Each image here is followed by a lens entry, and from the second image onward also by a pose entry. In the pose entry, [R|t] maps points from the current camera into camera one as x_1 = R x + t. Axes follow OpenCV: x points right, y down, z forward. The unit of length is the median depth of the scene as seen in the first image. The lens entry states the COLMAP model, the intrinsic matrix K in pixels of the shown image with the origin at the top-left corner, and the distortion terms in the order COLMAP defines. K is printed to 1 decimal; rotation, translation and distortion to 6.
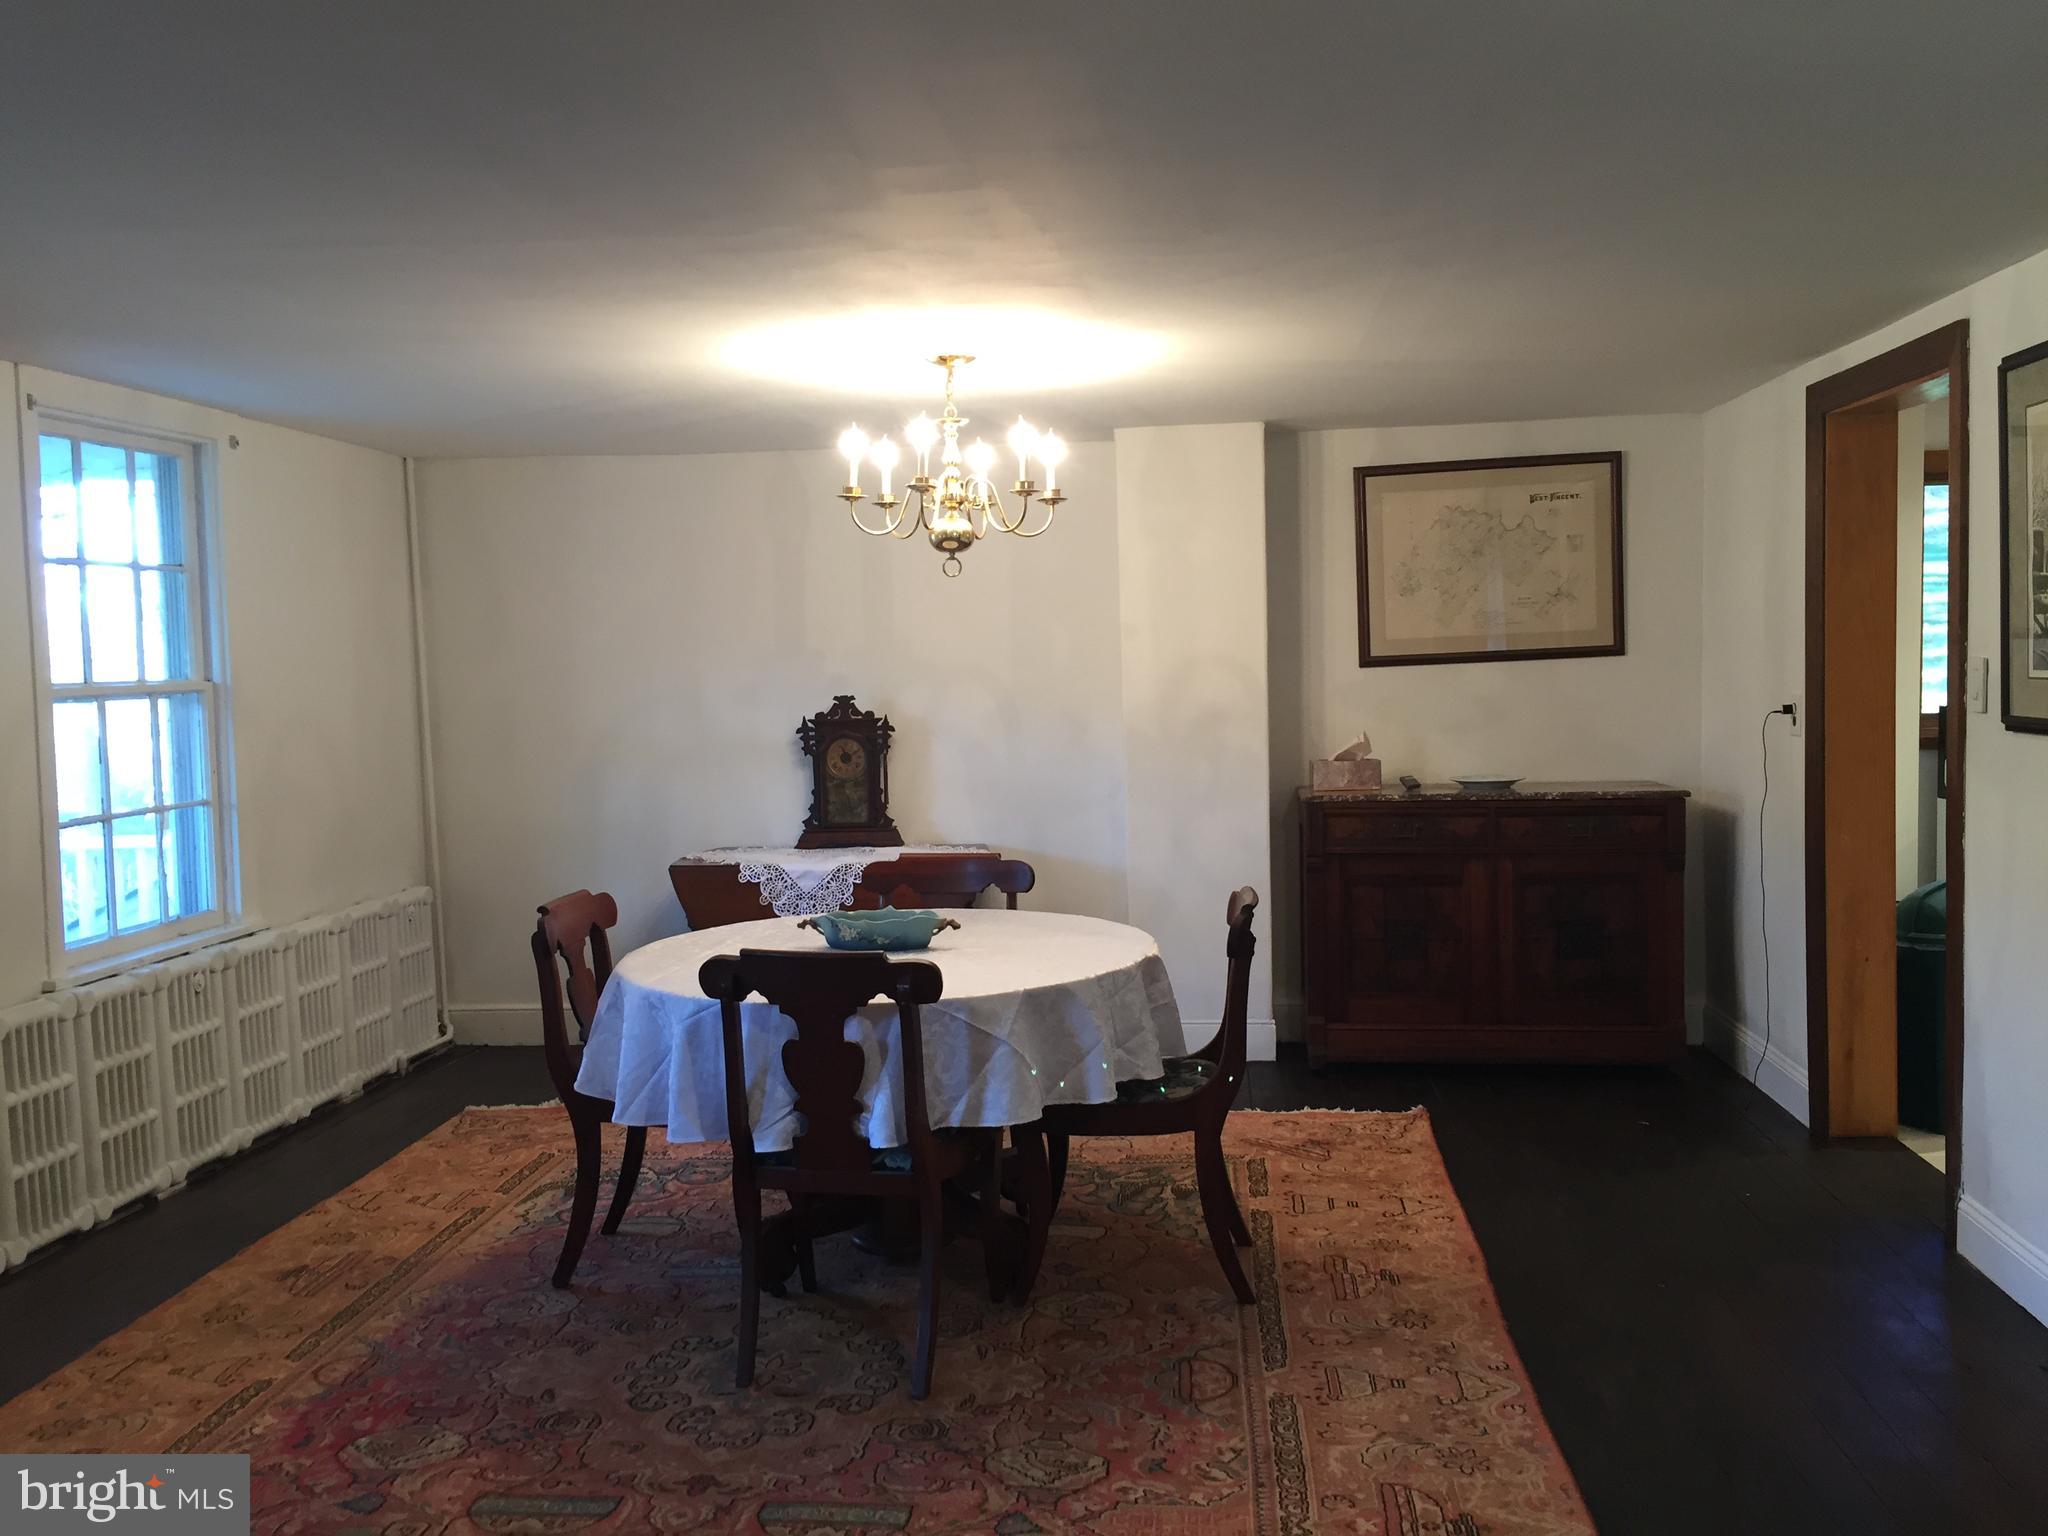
lens RADIAL K [[1738.6, 0, 1025.3], [0, 1738.6, 773.0], [0, 0, 1]] dist [0.074321, -0.084904]
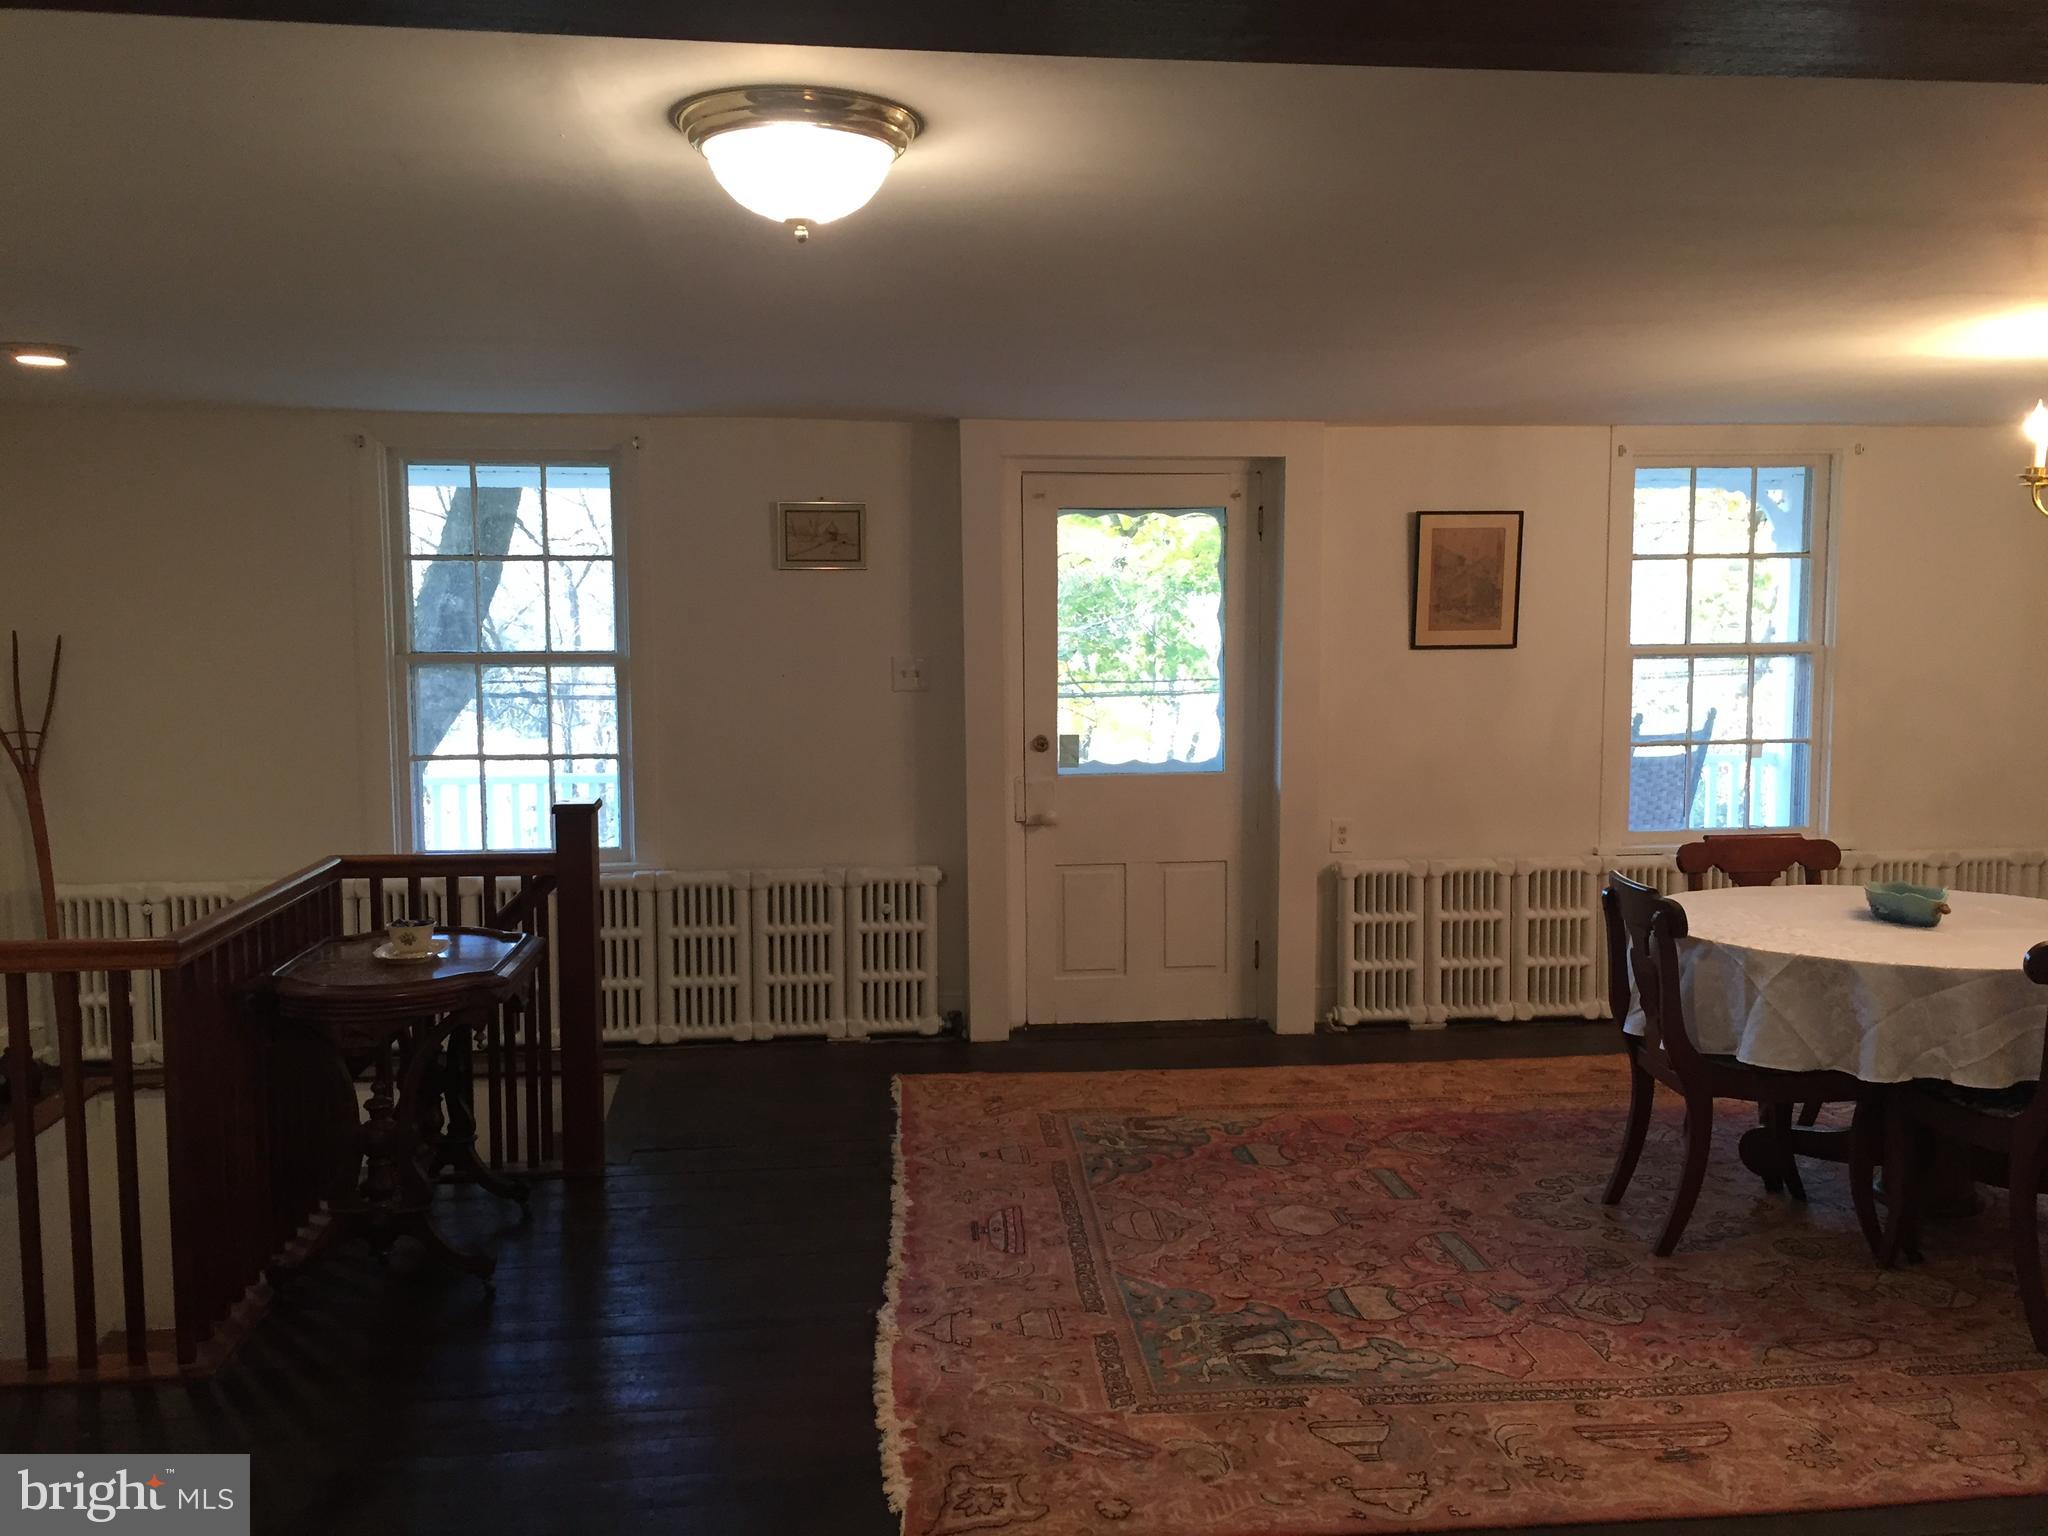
lens RADIAL K [[1738.6, 0, 1025.3], [0, 1738.6, 773.0], [0, 0, 1]] dist [0.074321, -0.084904]
pose [[0.219777, 0.106100, -0.969763, 0.992469], [-0.066432, 0.993388, 0.093629, -0.064589], [0.973286, 0.043846, 0.225372, 0.271318]]
